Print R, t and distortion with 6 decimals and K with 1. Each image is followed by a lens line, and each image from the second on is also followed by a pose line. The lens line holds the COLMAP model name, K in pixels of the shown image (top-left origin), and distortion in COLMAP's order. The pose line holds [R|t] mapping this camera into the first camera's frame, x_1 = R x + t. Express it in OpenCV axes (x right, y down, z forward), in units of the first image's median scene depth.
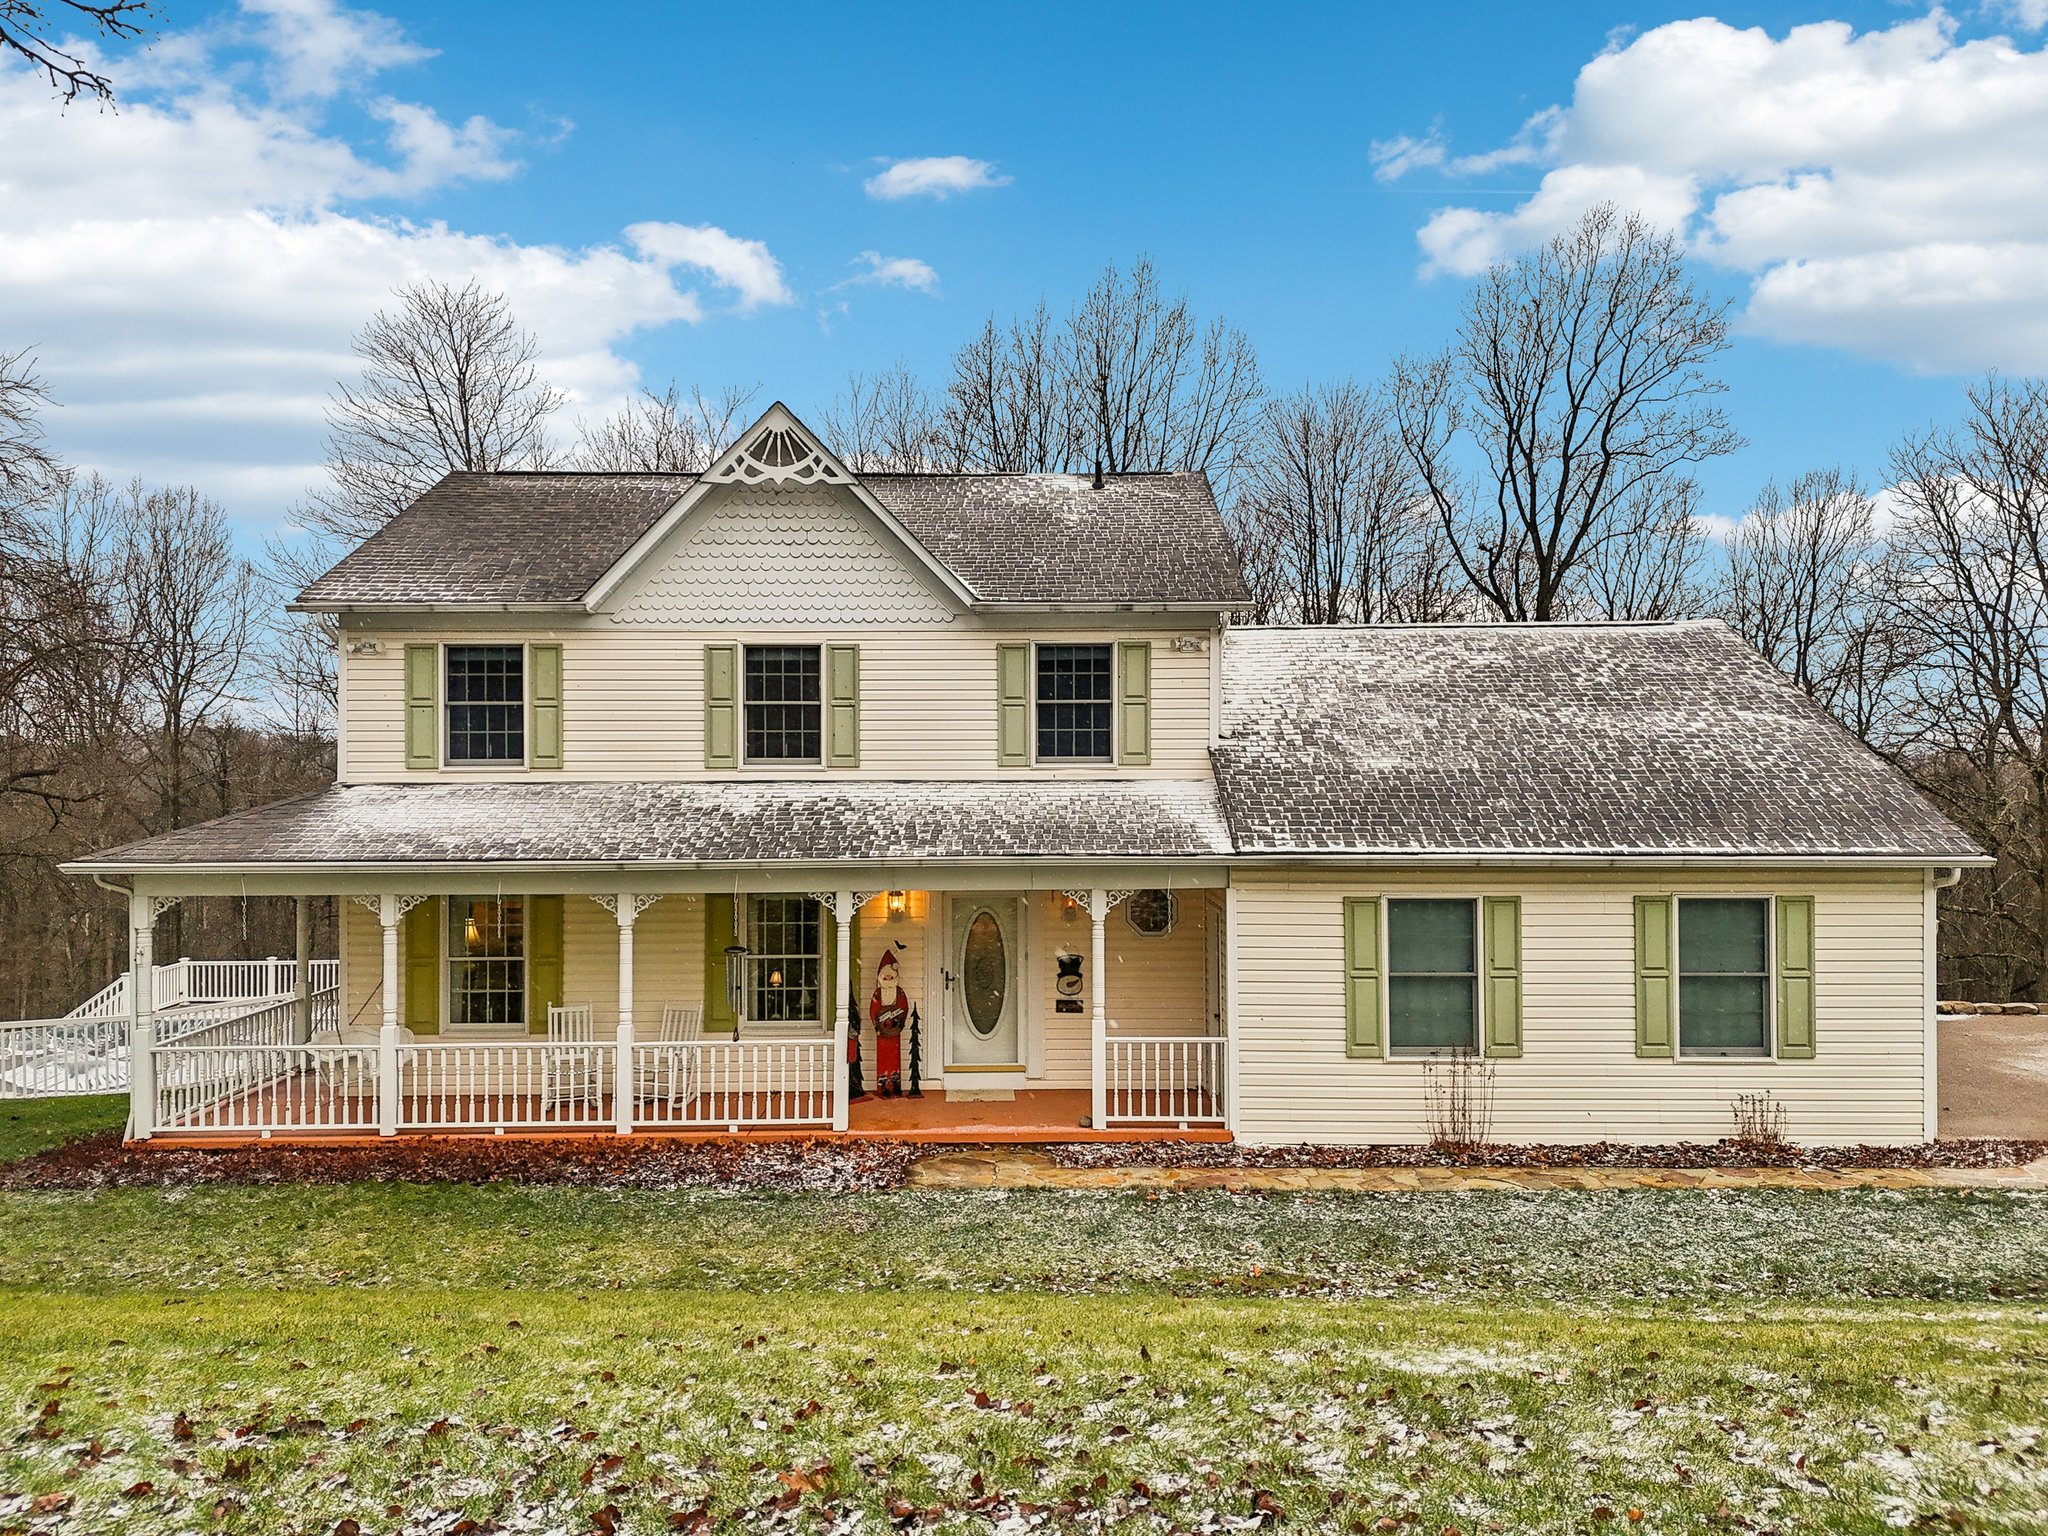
lens RADIAL K [[1494.4, 0, 1024.0], [0, 1494.4, 768.0], [0, 0, 1]] dist [0.096640, -0.107586]
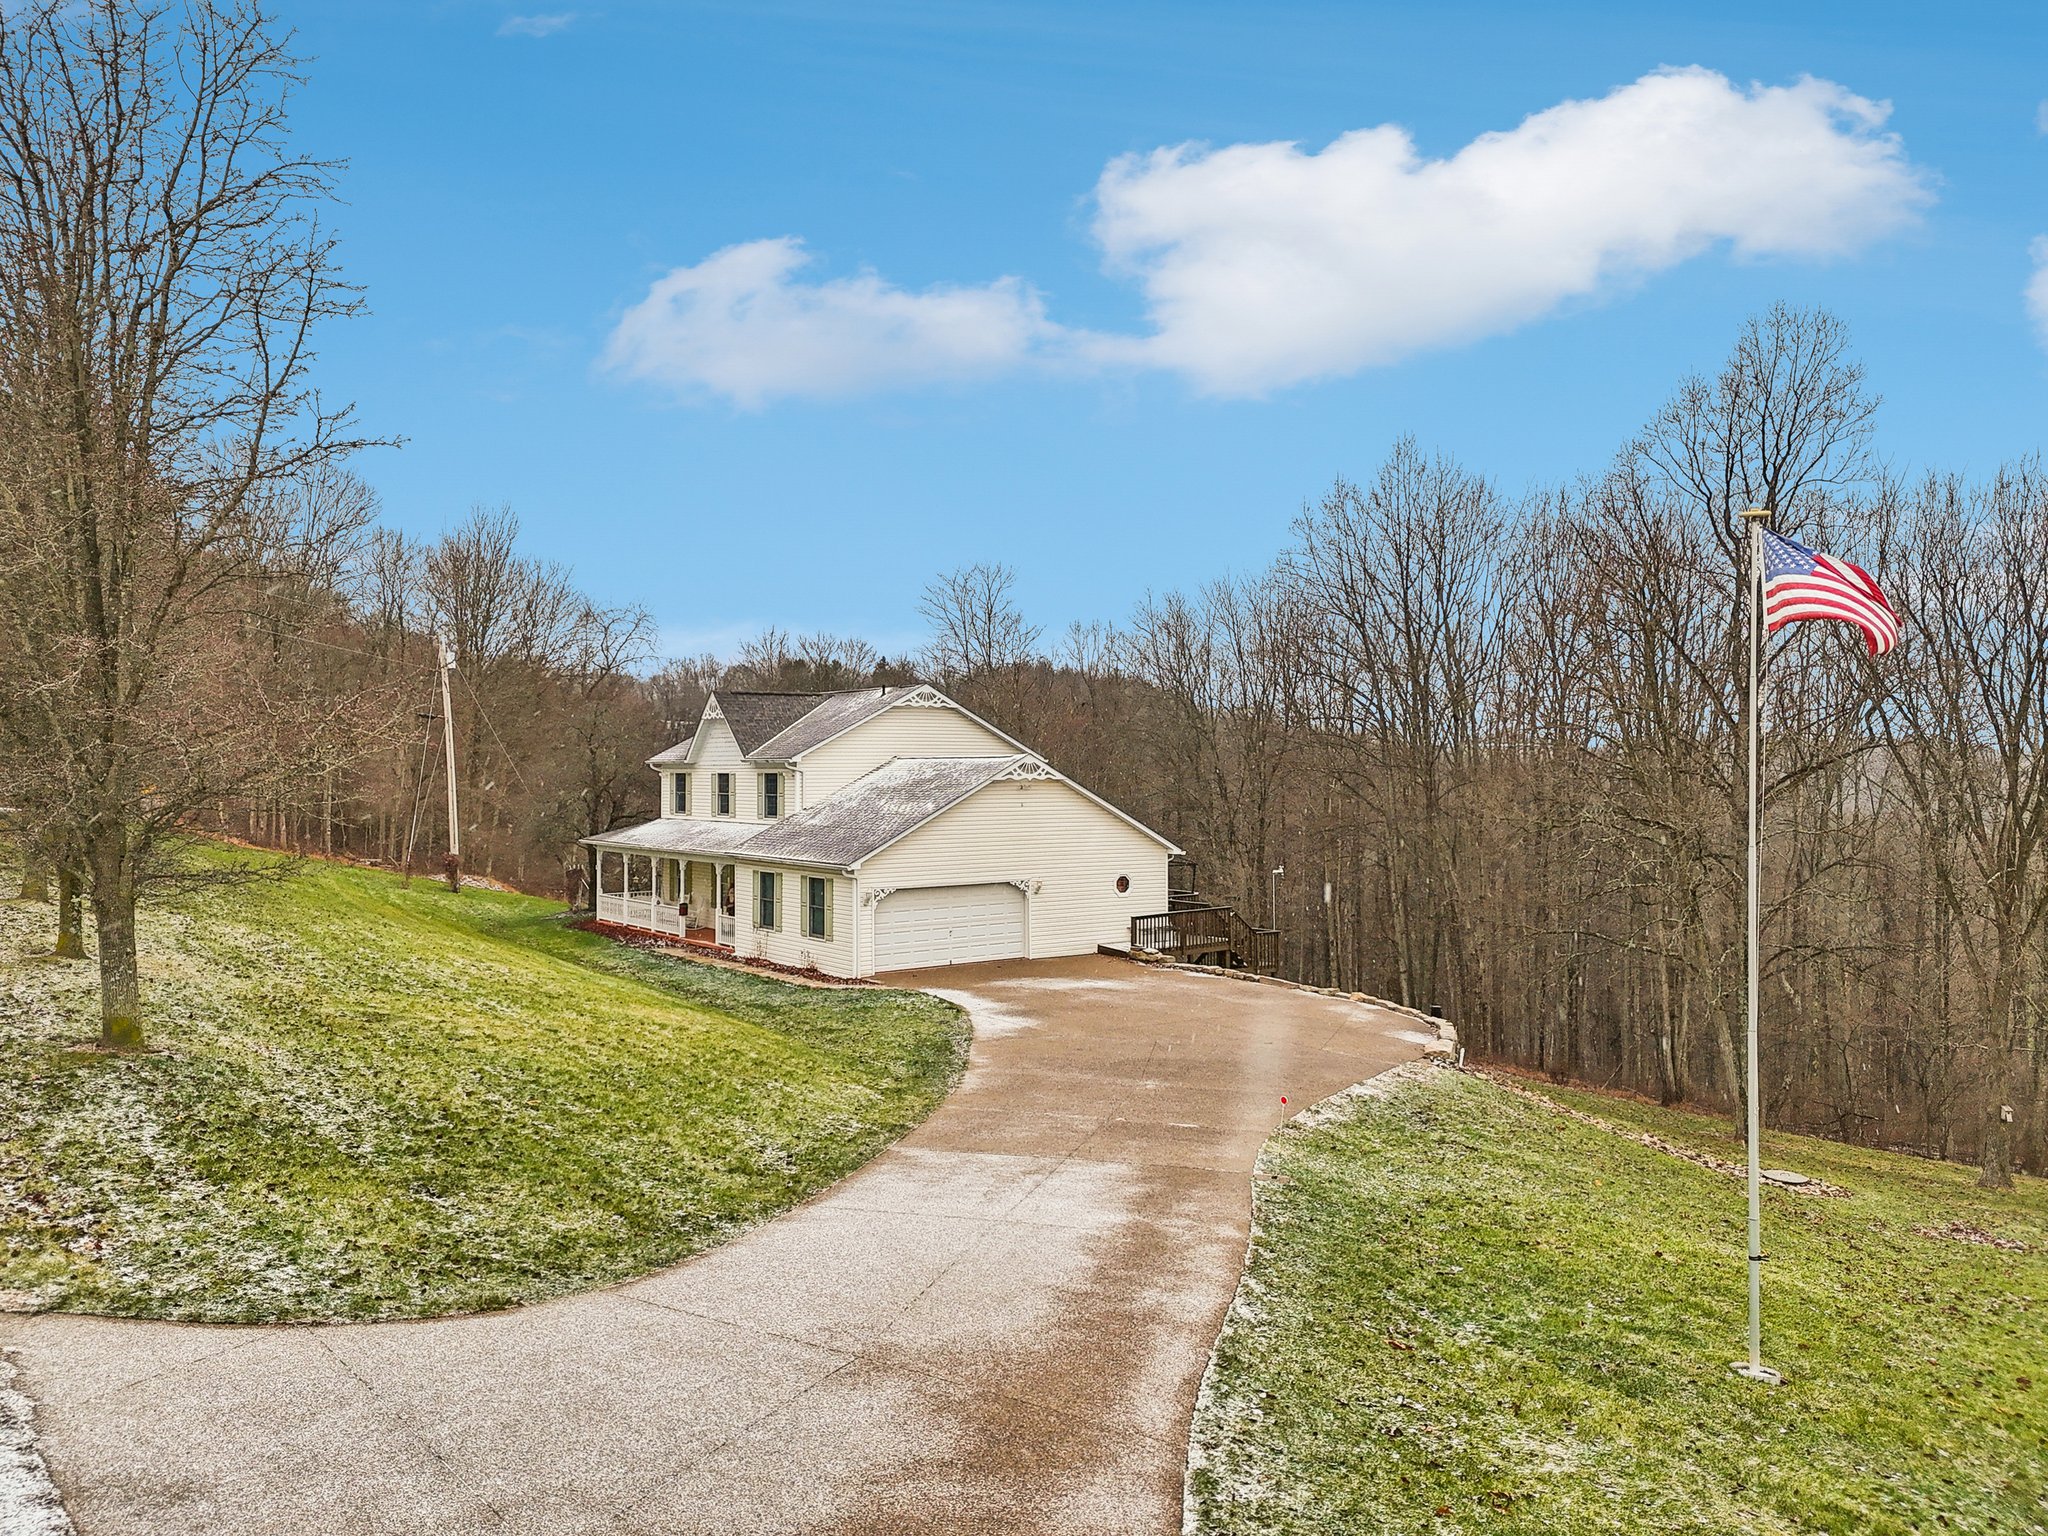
lens RADIAL K [[1494.4, 0, 1024.0], [0, 1494.4, 768.0], [0, 0, 1]] dist [0.096640, -0.107586]
pose [[0.595778, 0.002497, -0.803145, 2.457779], [-0.007563, 0.999968, -0.002501, -0.089801], [0.803114, 0.007565, 0.595778, -0.231898]]
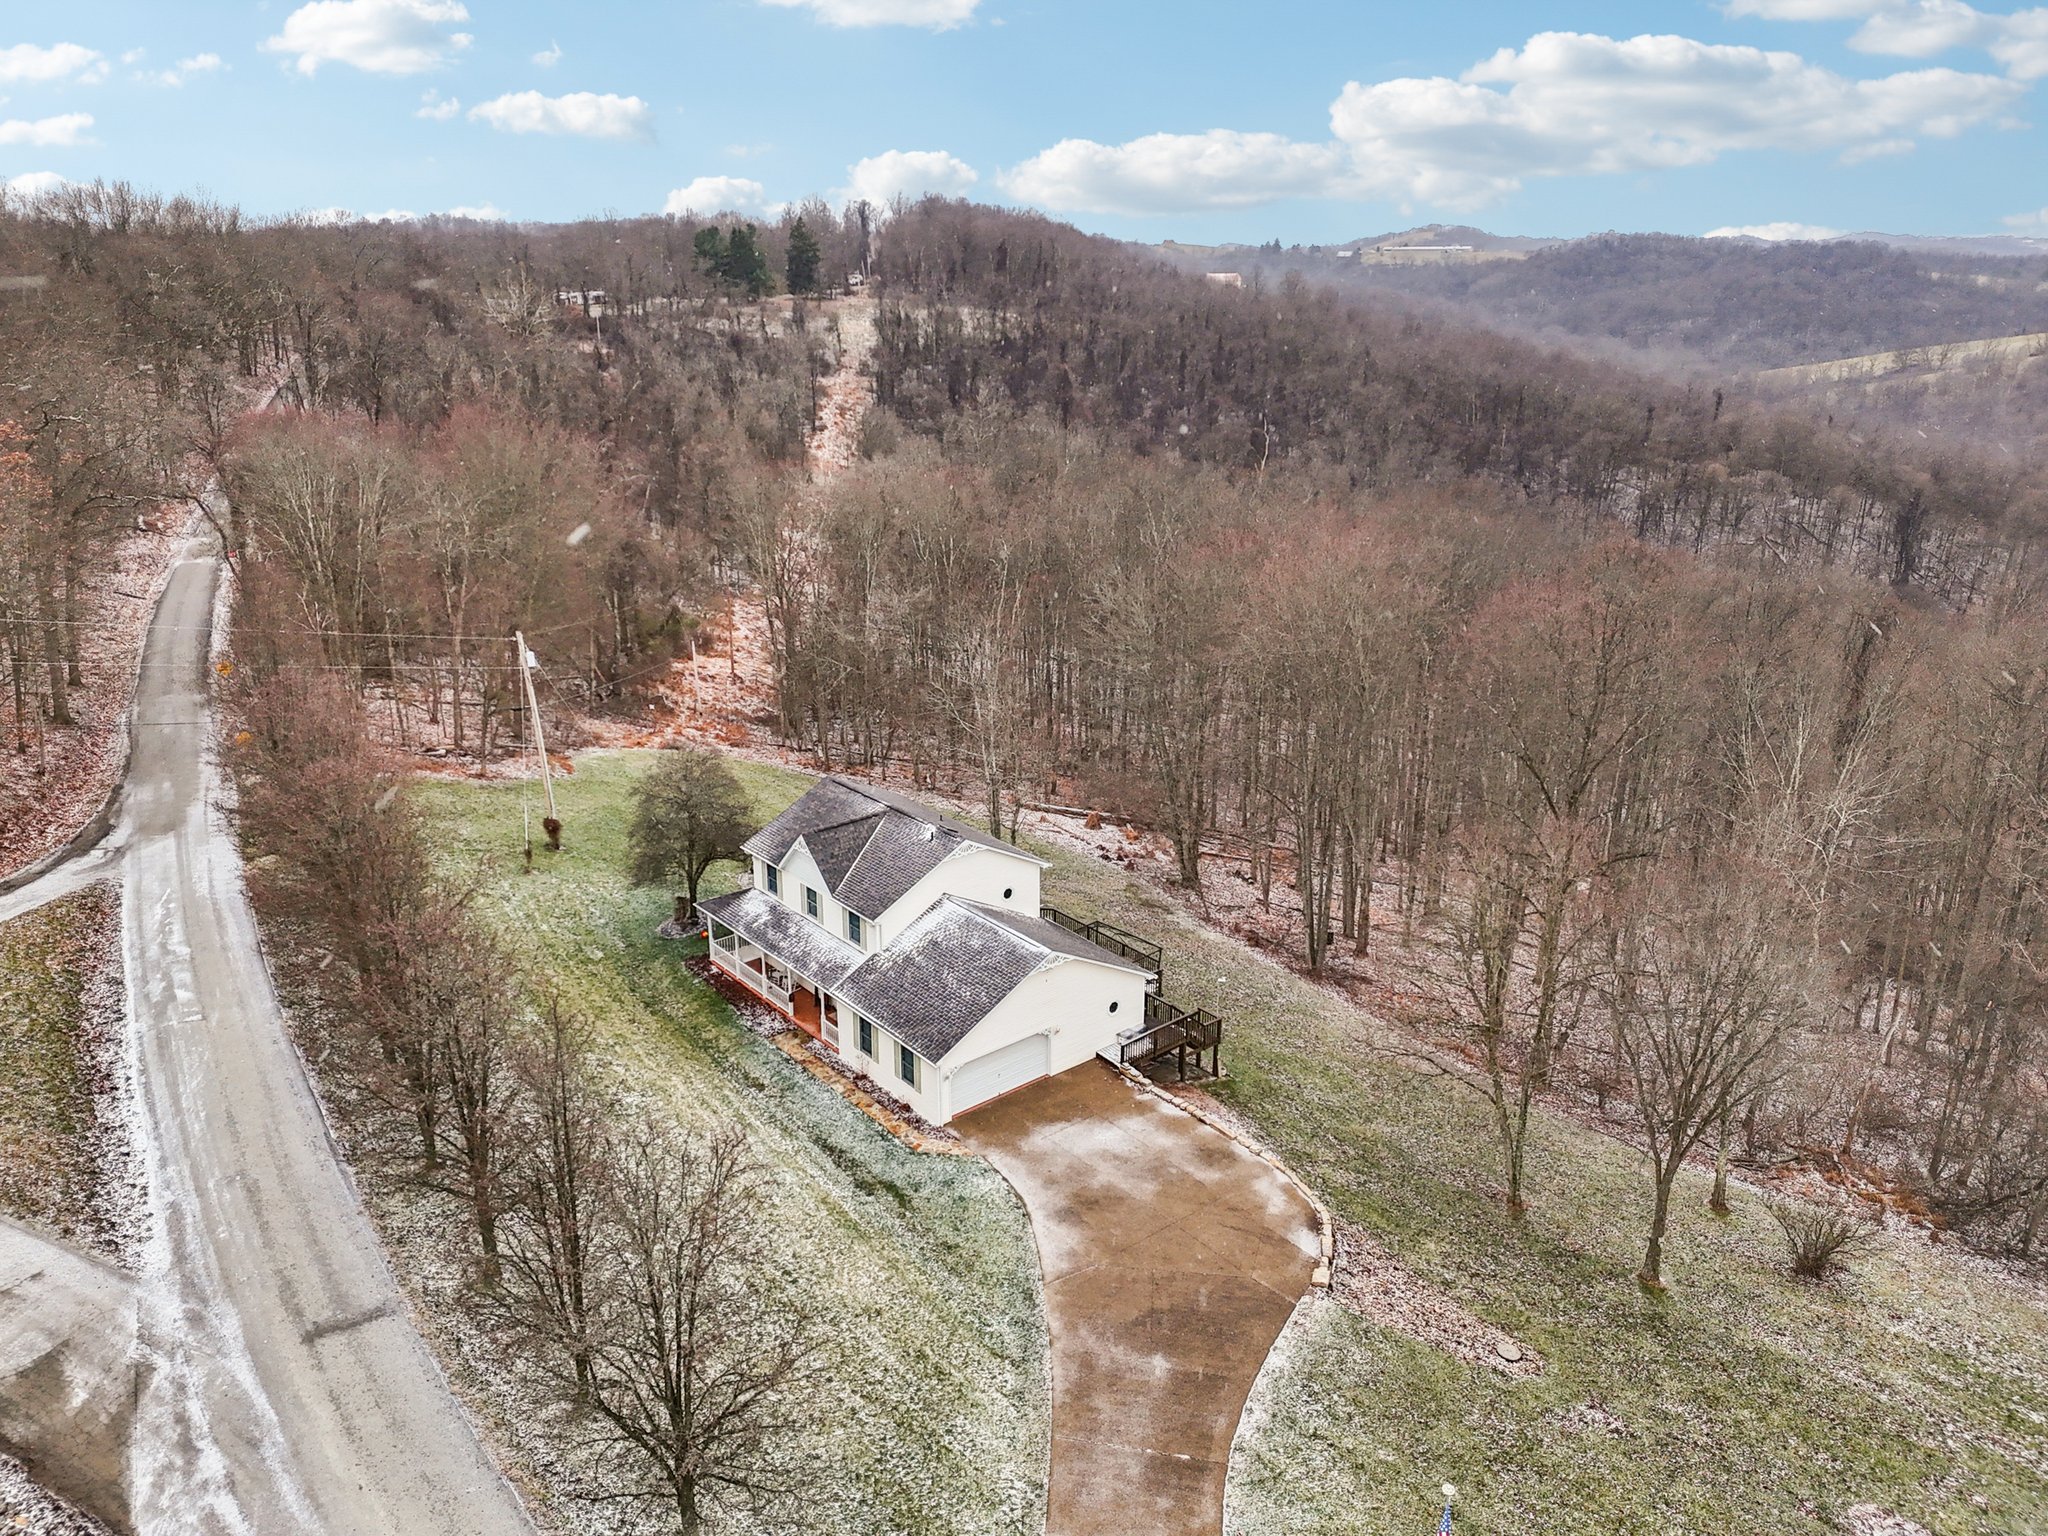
lens RADIAL K [[1494.4, 0, 1024.0], [0, 1494.4, 768.0], [0, 0, 1]] dist [0.096640, -0.107586]
pose [[0.637498, 0.255985, -0.726683, 2.839485], [-0.008215, 0.945395, 0.325823, -1.597741], [0.770408, -0.201742, 0.604790, -0.800669]]
